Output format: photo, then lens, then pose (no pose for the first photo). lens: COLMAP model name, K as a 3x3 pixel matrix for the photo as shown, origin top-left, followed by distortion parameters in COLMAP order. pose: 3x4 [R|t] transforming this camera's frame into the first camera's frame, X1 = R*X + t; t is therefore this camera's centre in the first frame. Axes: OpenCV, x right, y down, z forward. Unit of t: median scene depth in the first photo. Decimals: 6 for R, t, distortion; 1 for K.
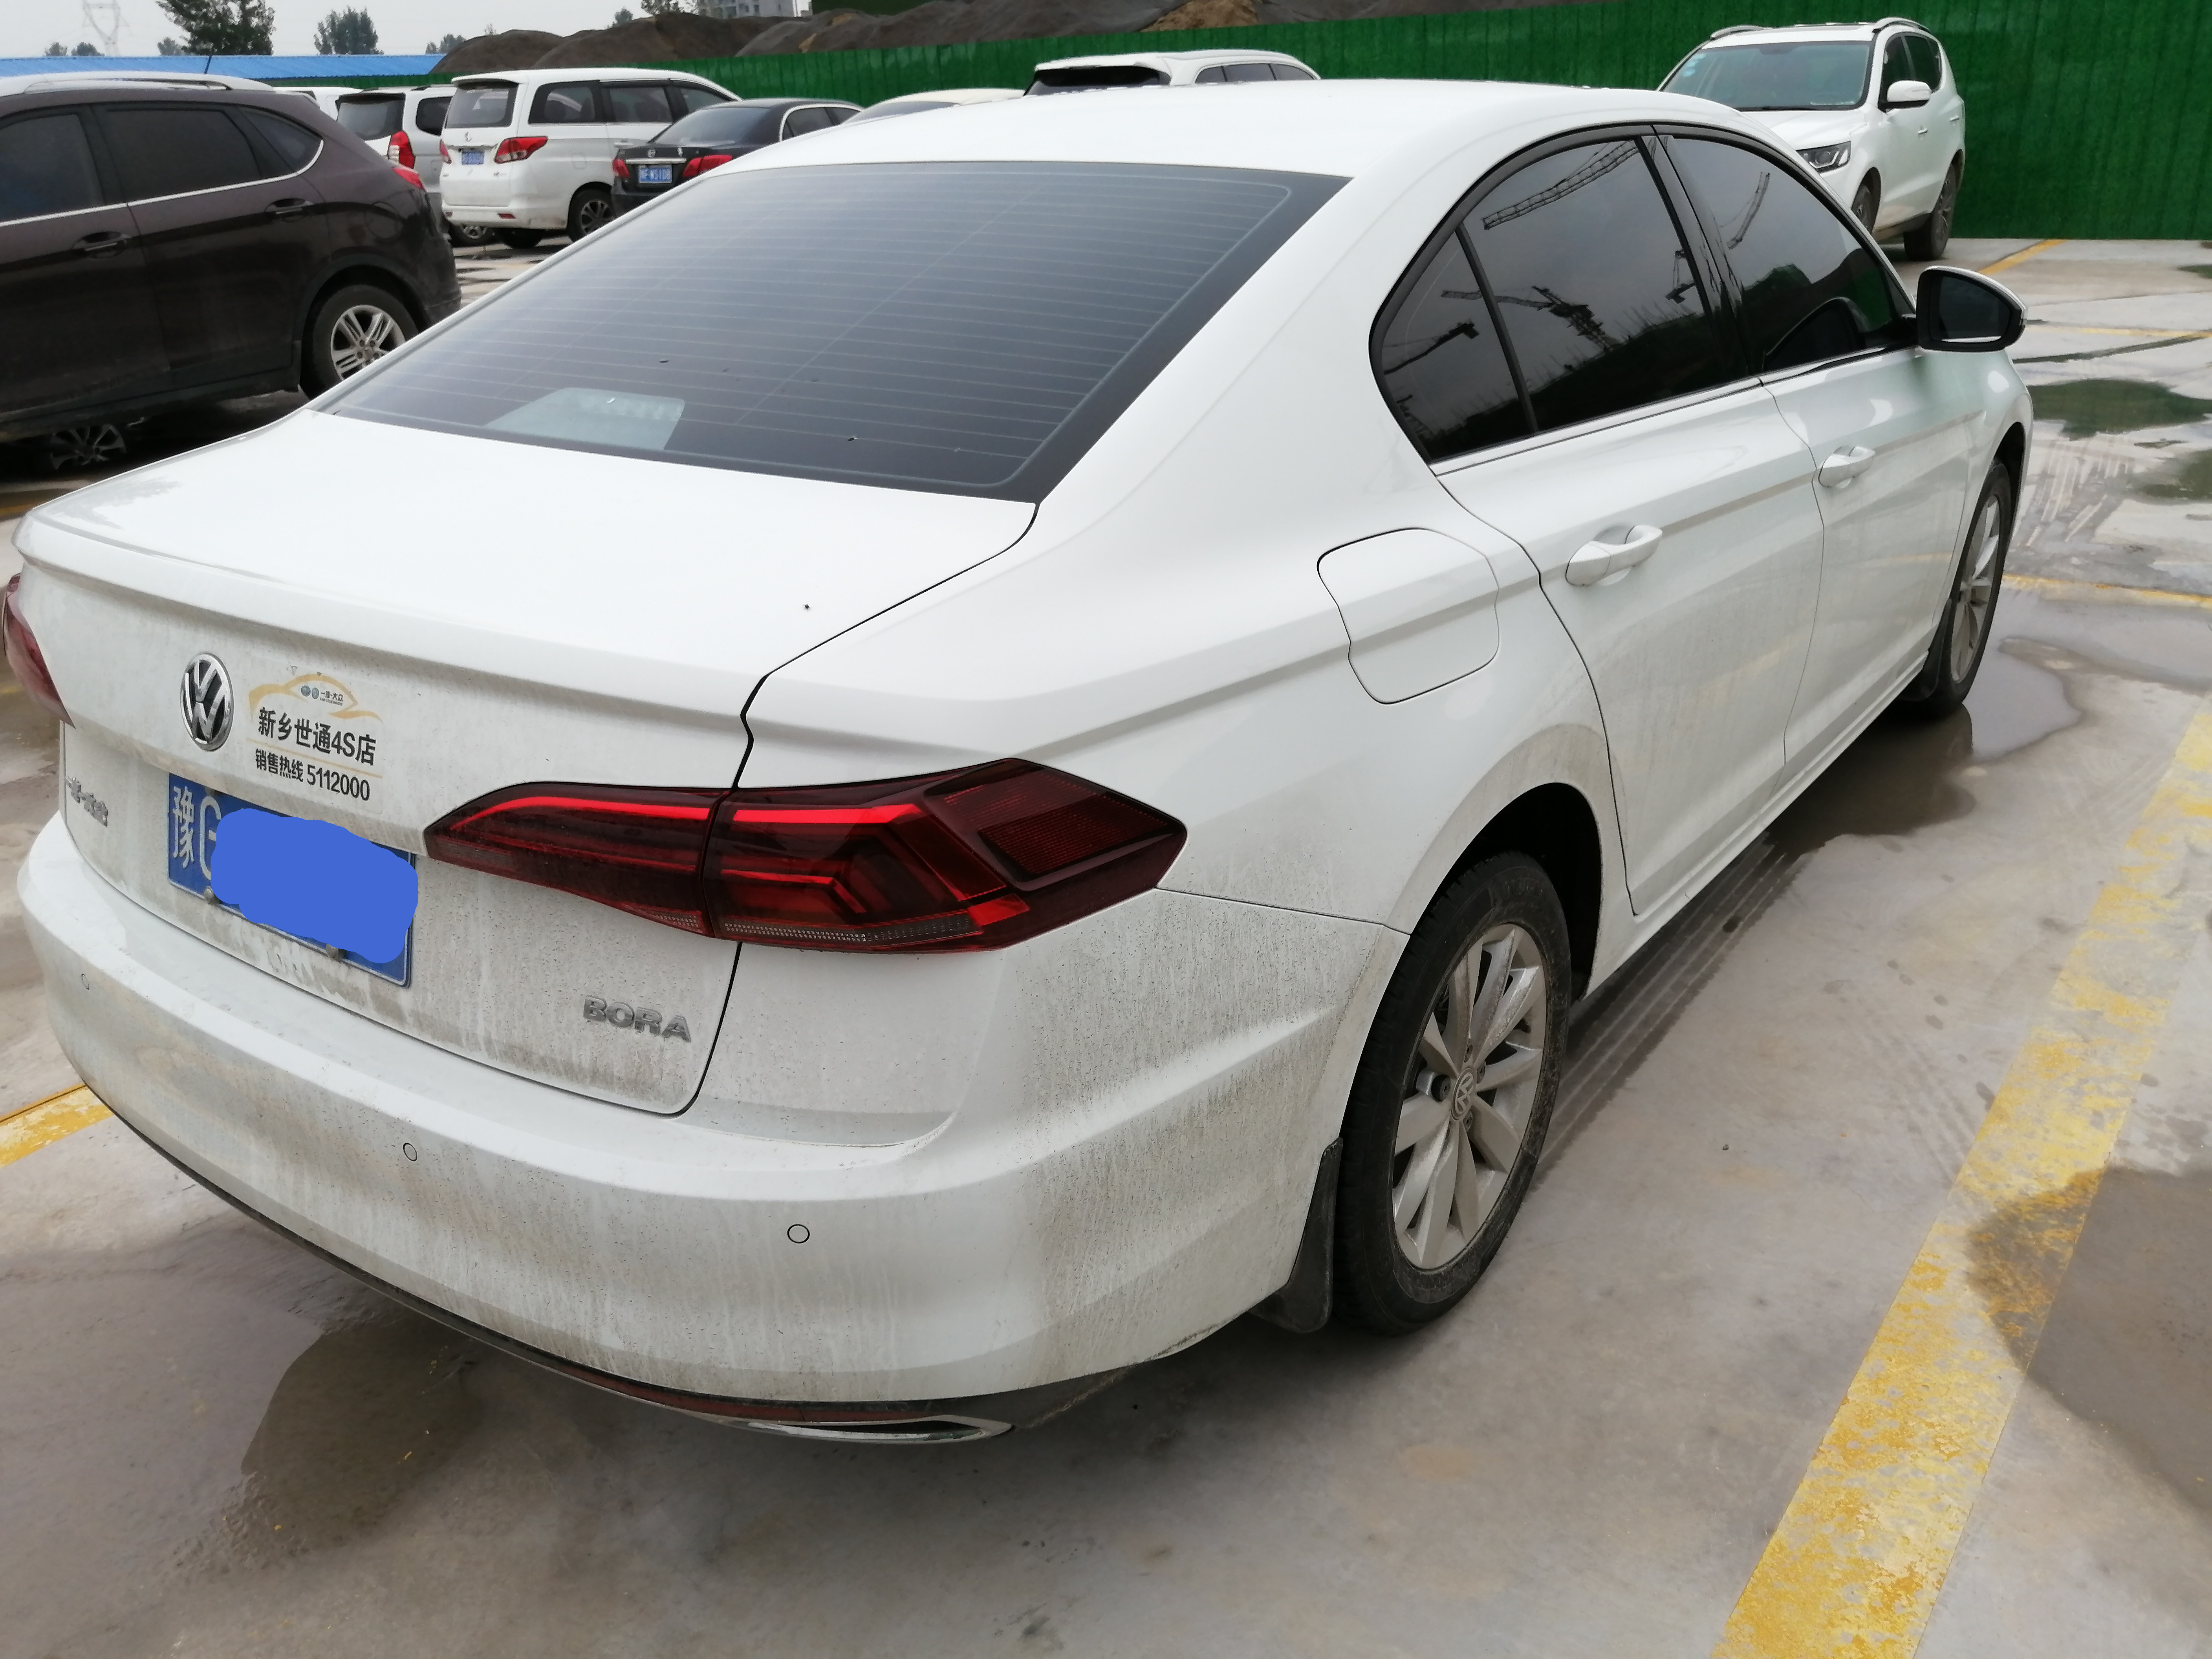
lens RADIAL K [[1782.1, 0, 1107.8], [0, 1782.1, 820.5], [0, 0, 1]] dist [-0.015456, 0.051730]
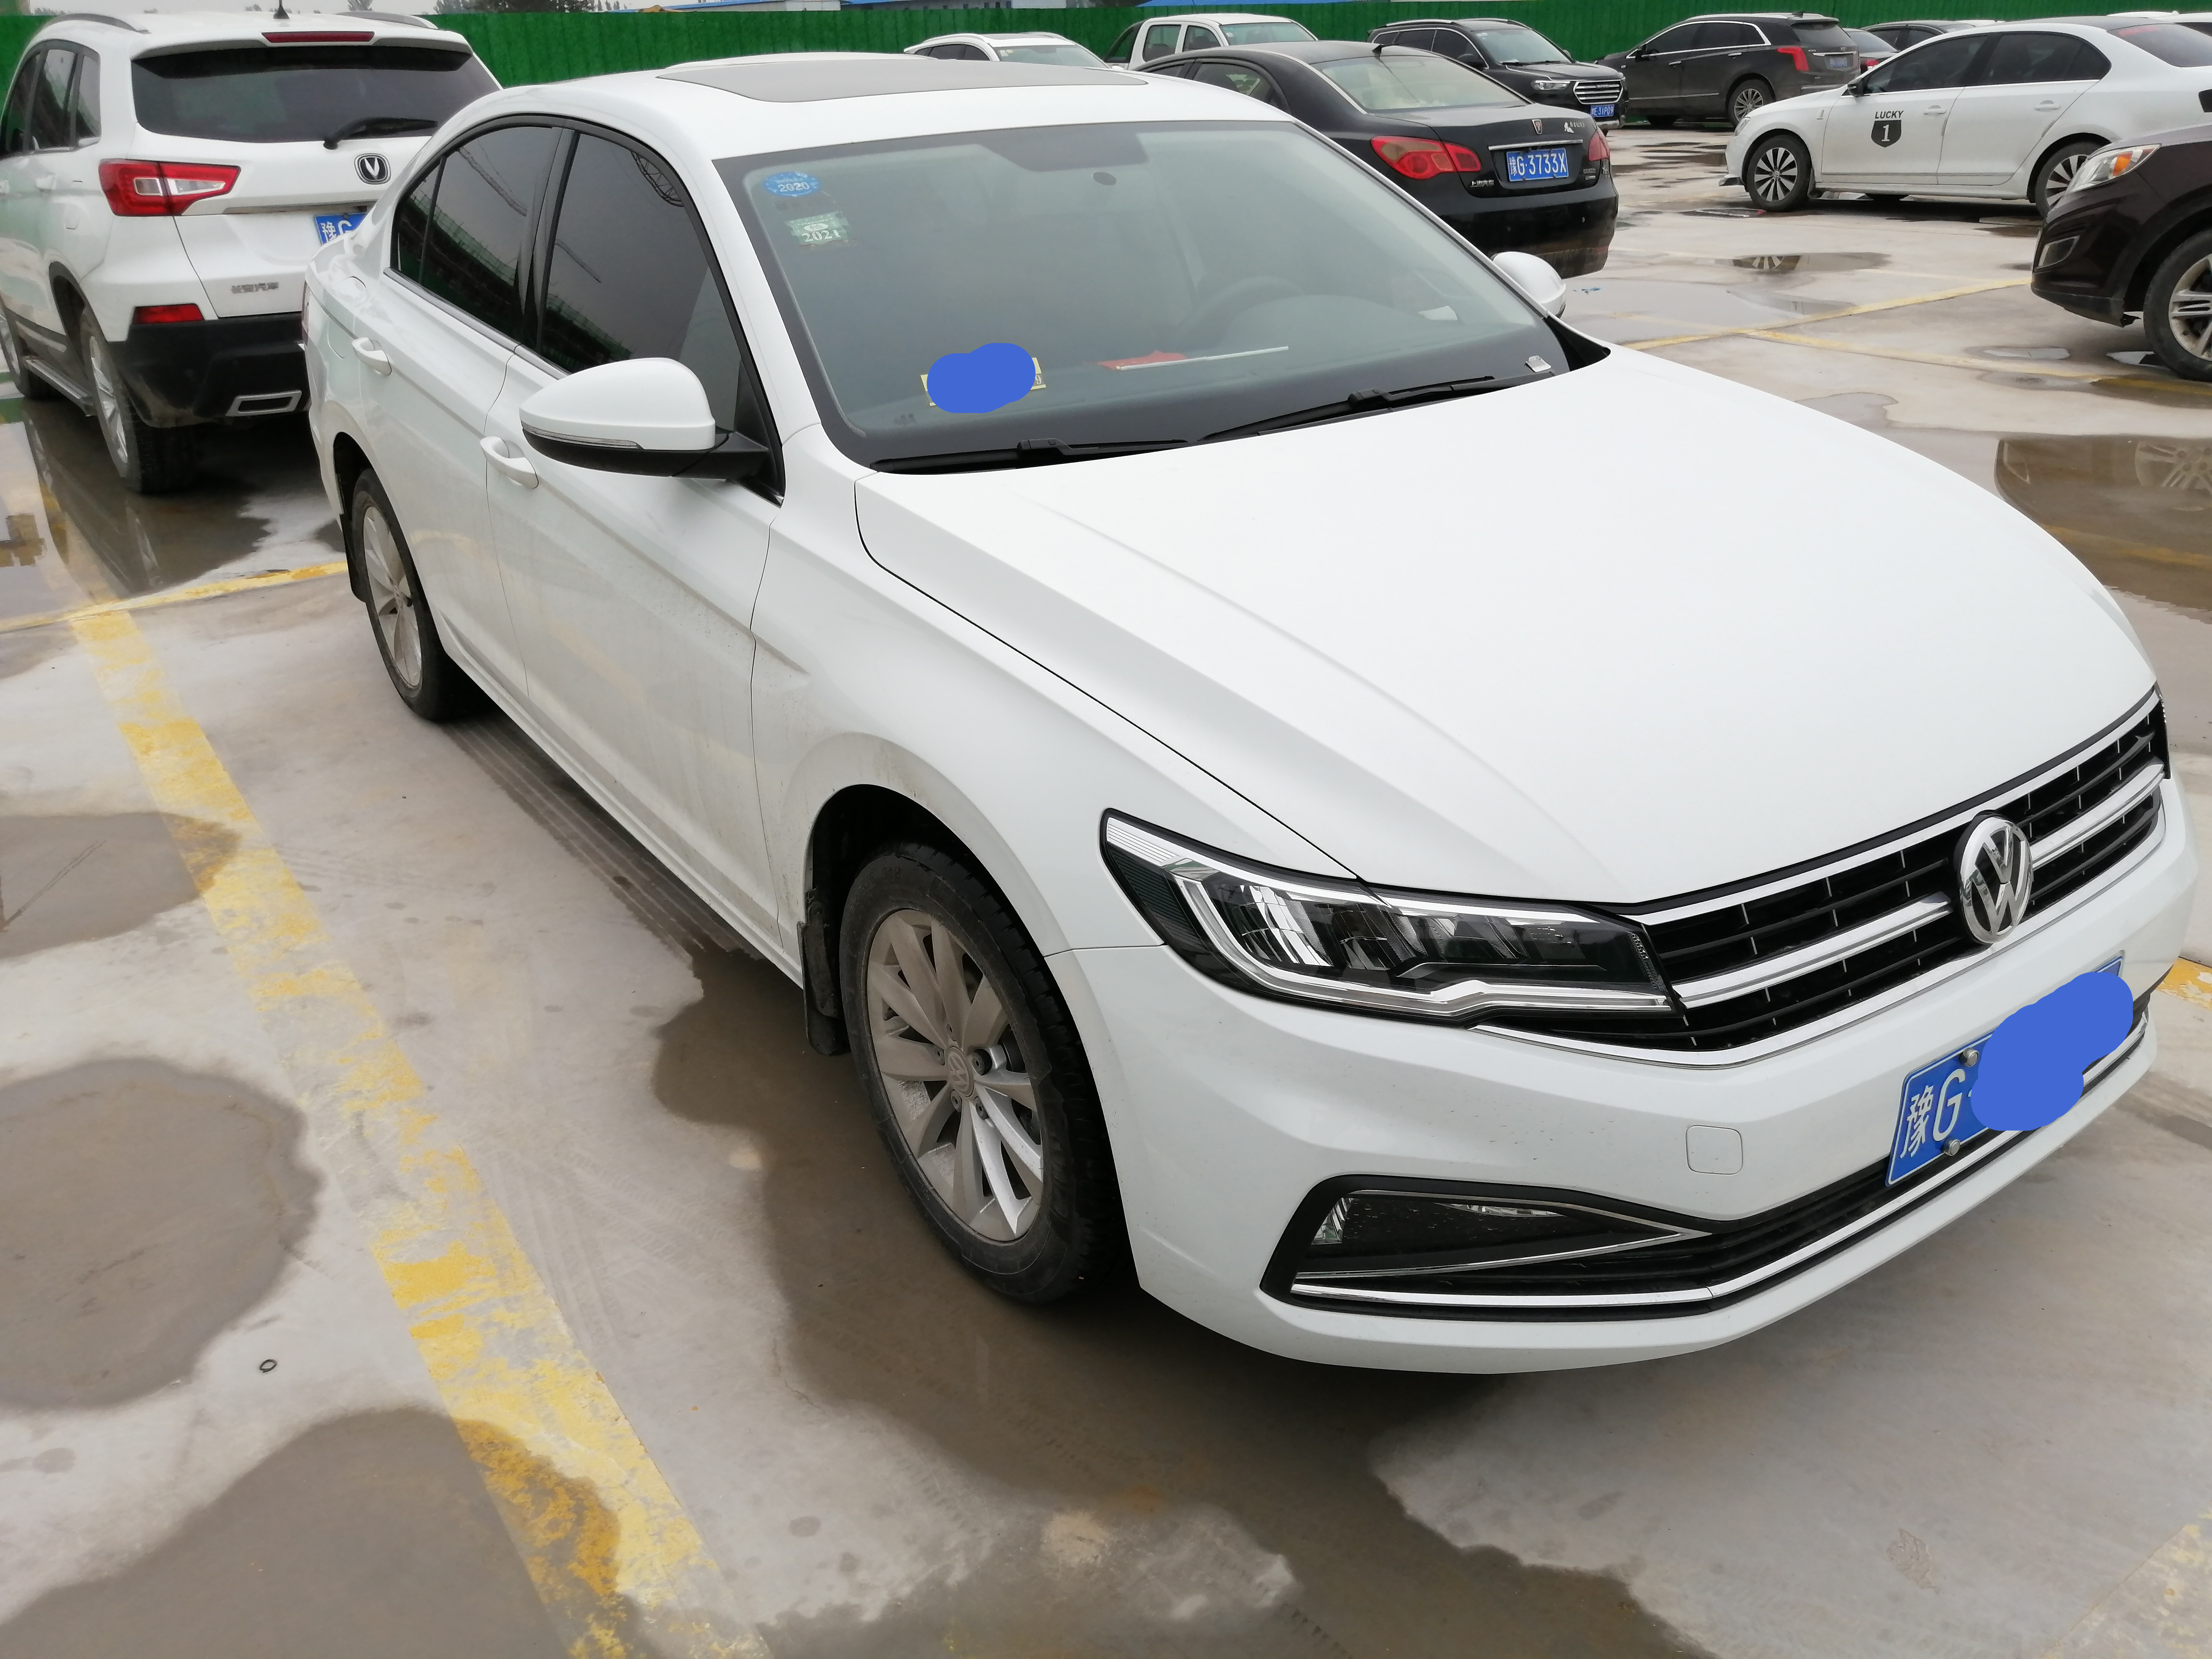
lens RADIAL K [[1782.1, 0, 1118.3], [0, 1782.1, 827.9], [0, 0, 1]] dist [-0.015456, 0.051730]
pose [[-0.327696, 0.420588, -0.846003, 1.417456], [-0.332547, 0.786797, 0.519964, -0.770942], [0.884323, 0.451726, -0.117965, 1.702668]]
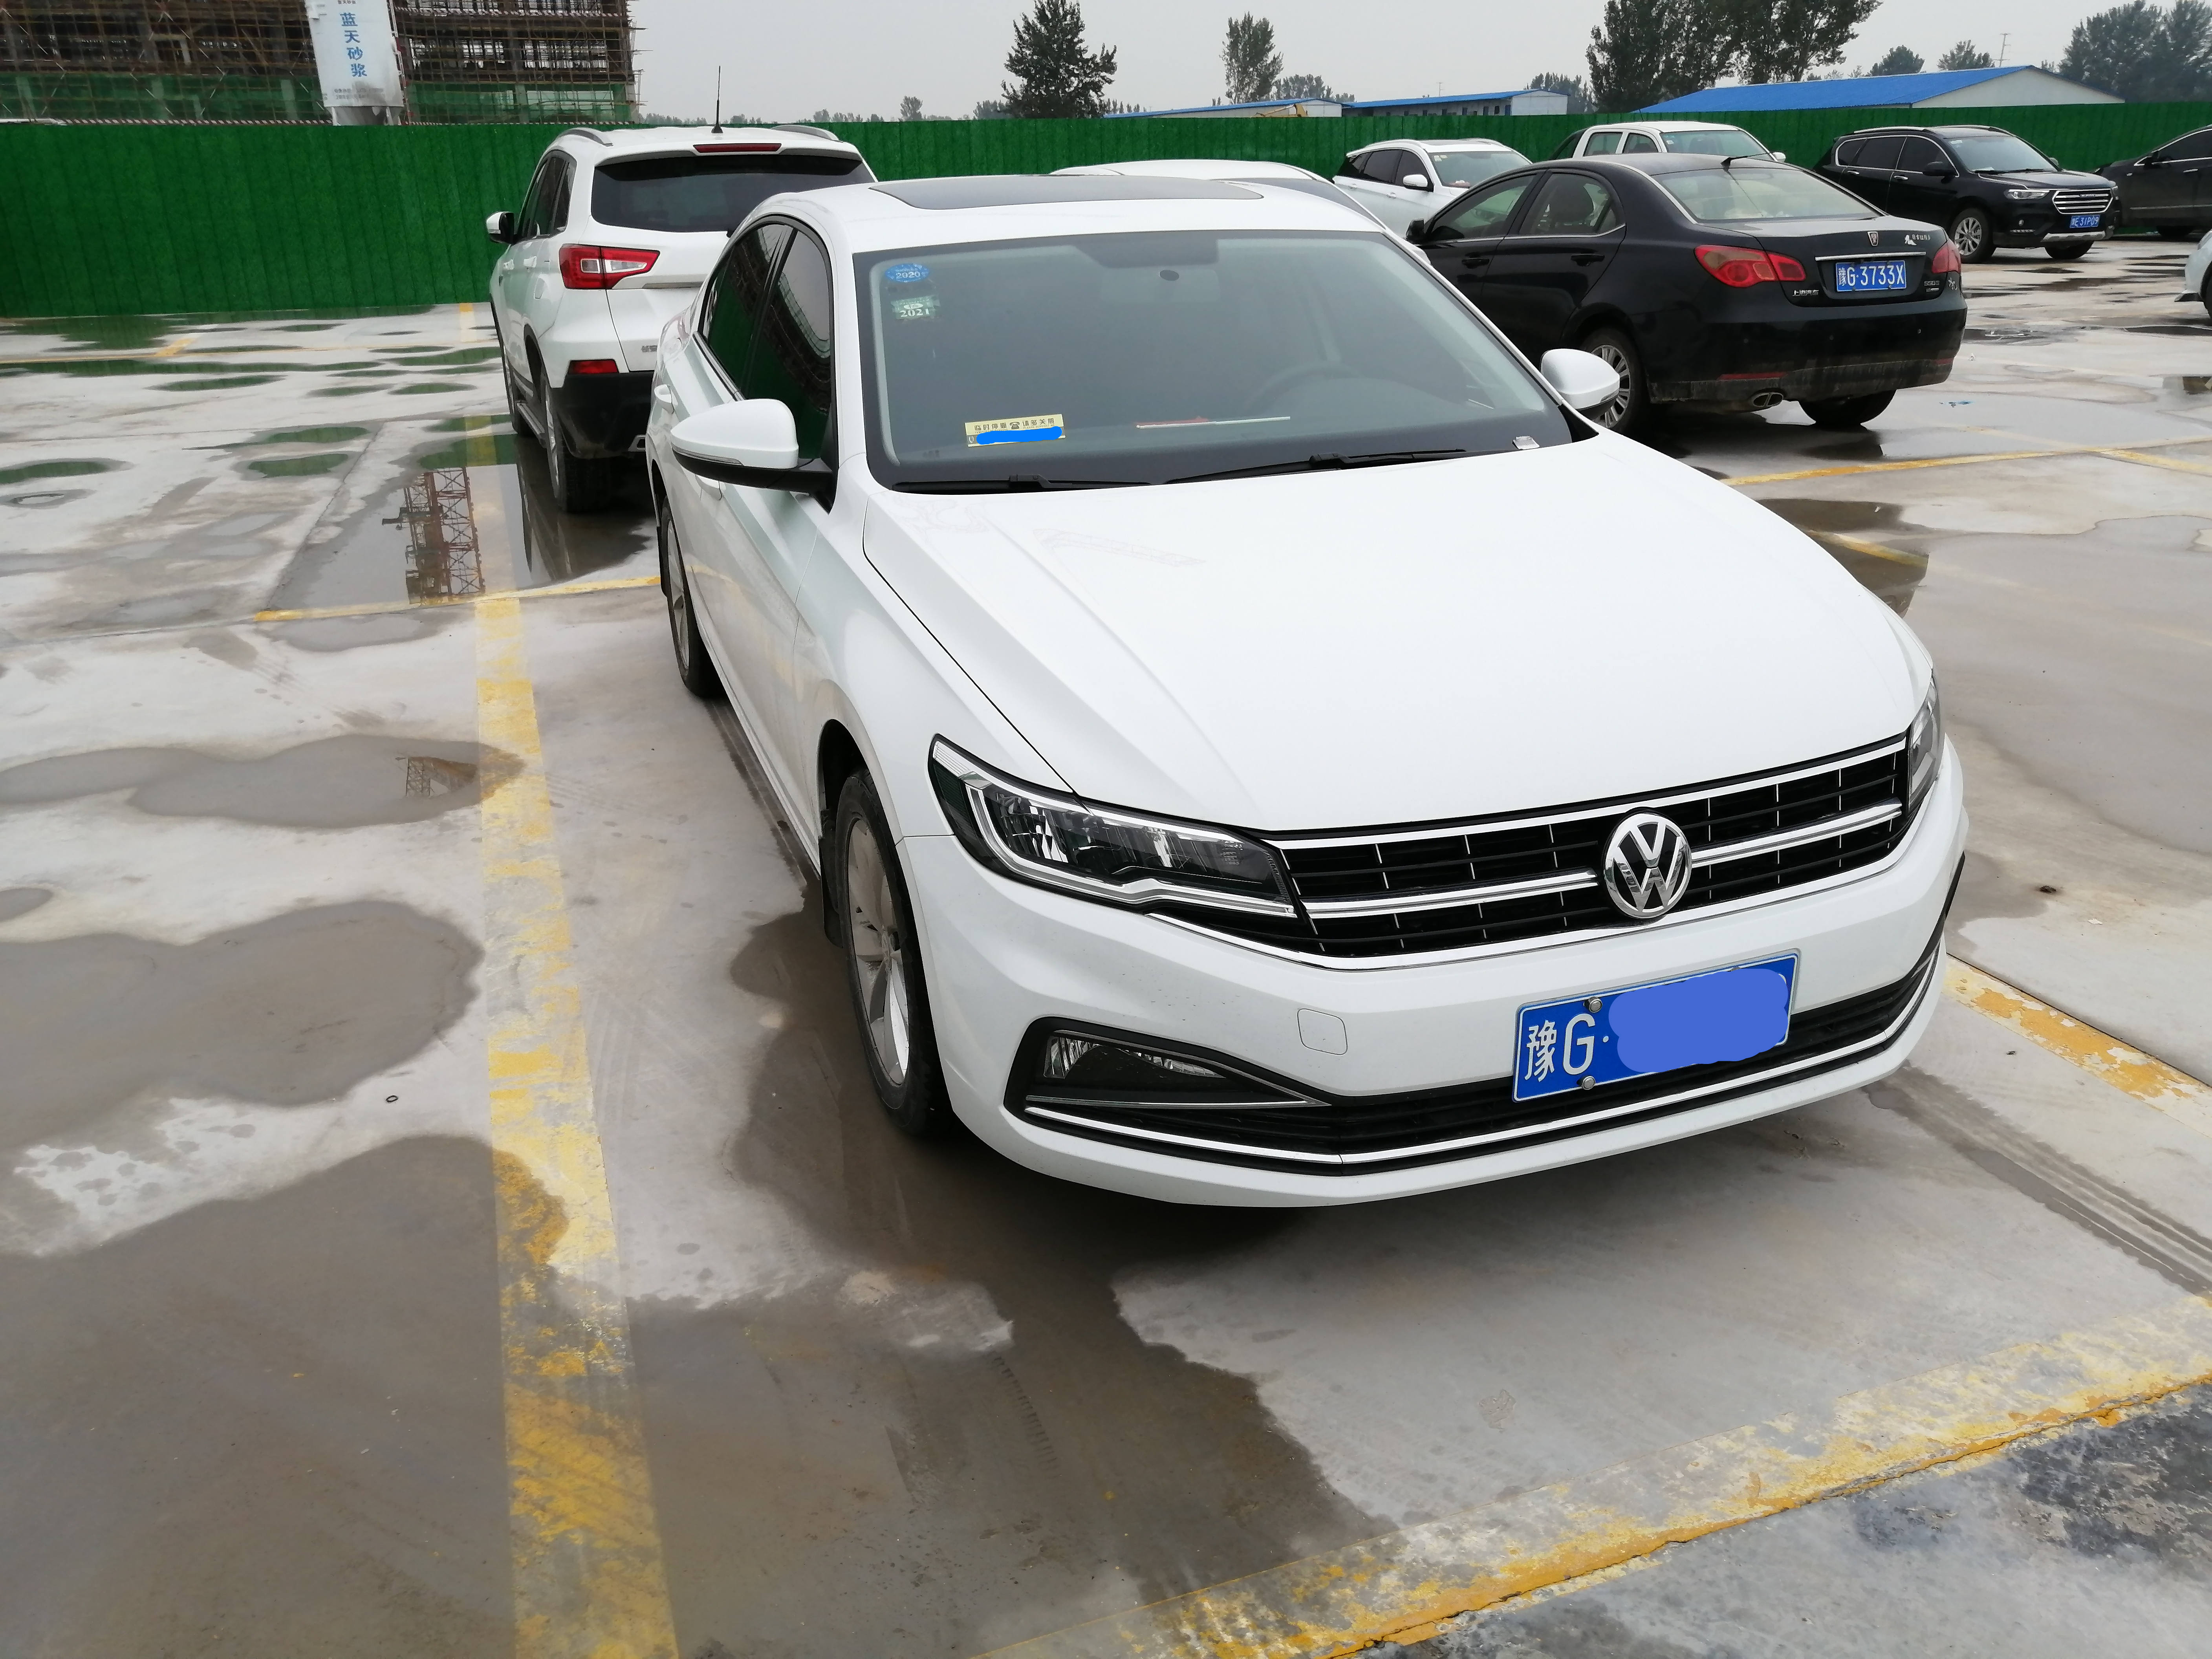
lens RADIAL K [[1782.1, 0, 1101.4], [0, 1782.1, 818.6], [0, 0, 1]] dist [-0.015456, 0.051730]
pose [[-0.568715, 0.328976, -0.753882, 1.498667], [-0.284620, 0.781208, 0.555613, -0.924924], [0.771722, 0.530555, -0.350651, 2.035735]]
